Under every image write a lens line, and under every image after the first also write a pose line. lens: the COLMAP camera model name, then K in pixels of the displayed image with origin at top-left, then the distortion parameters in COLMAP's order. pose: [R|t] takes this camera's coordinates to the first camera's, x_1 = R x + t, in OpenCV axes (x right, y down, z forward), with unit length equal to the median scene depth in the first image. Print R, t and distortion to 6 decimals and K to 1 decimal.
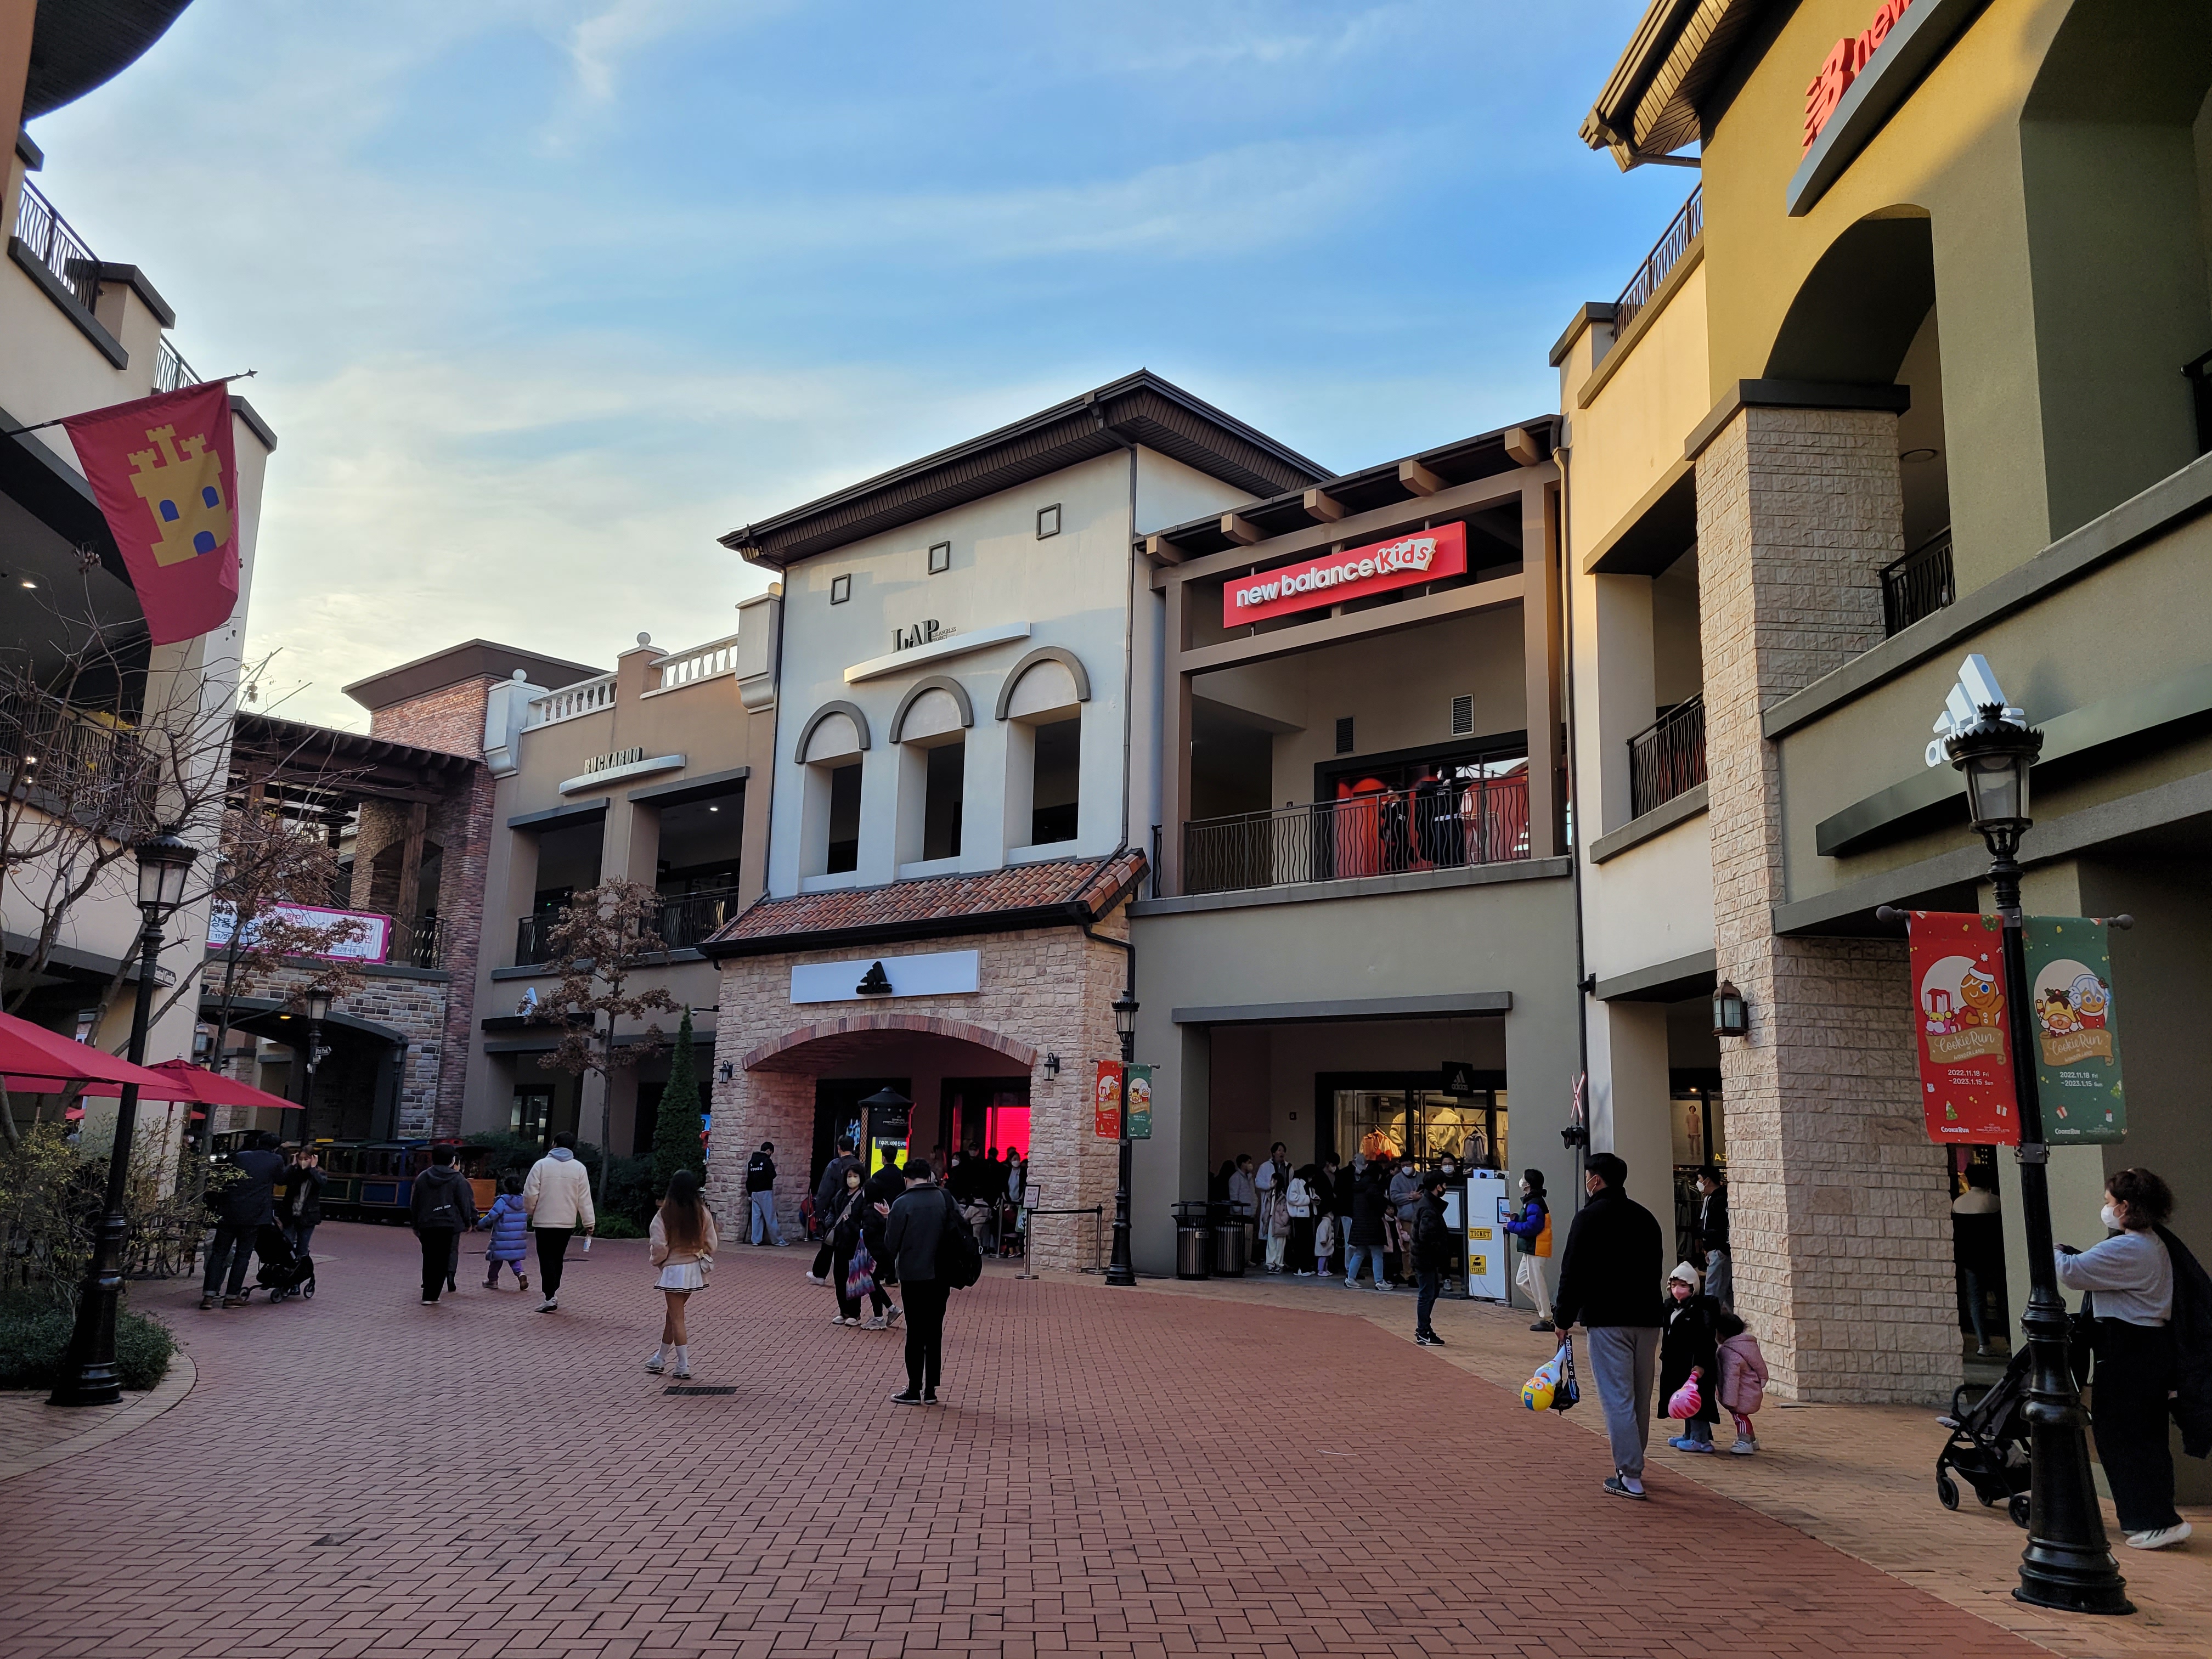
lens RADIAL K [[1575.5, 0, 1115.8], [0, 1575.5, 808.4], [0, 0, 1]] dist [0.057347, -0.011412]
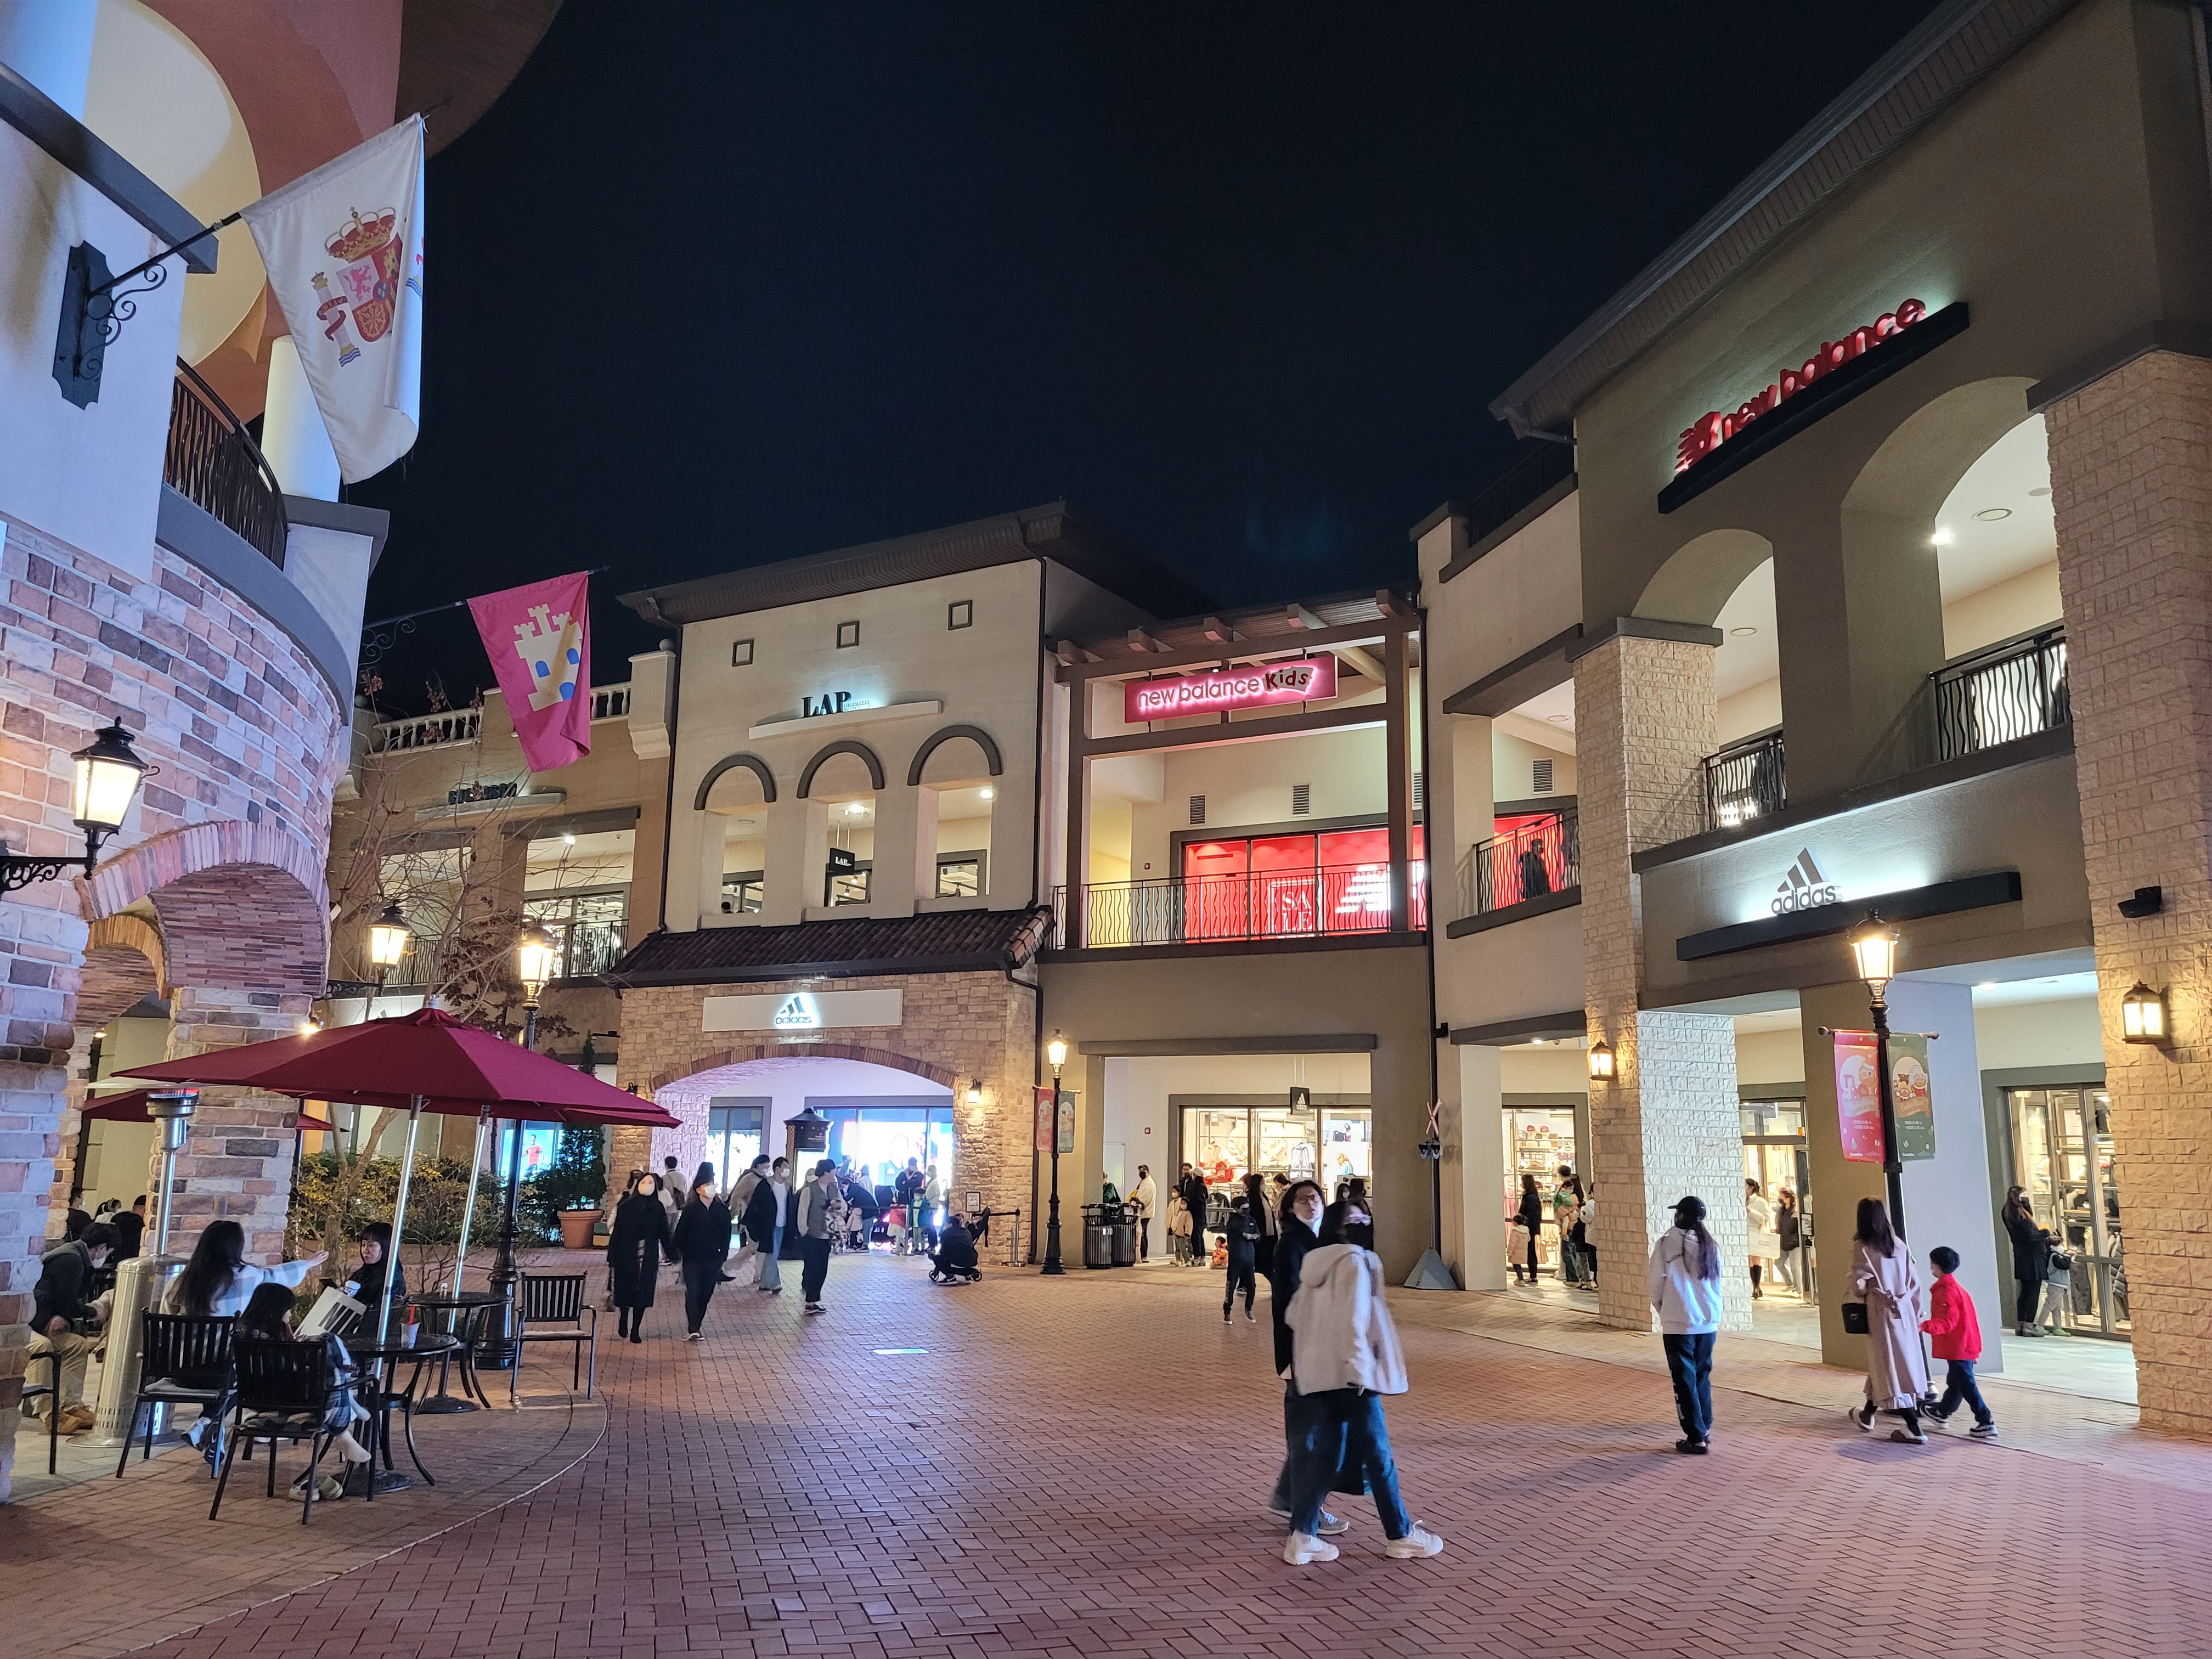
lens RADIAL K [[1575.5, 0, 1119.0], [0, 1575.5, 834.4], [0, 0, 1]] dist [0.057347, -0.011412]
pose [[0.974128, 0.036791, 0.222982, -0.202107], [-0.039673, 0.999177, 0.008458, -0.040542], [-0.222487, -0.017086, 0.974786, -0.161132]]
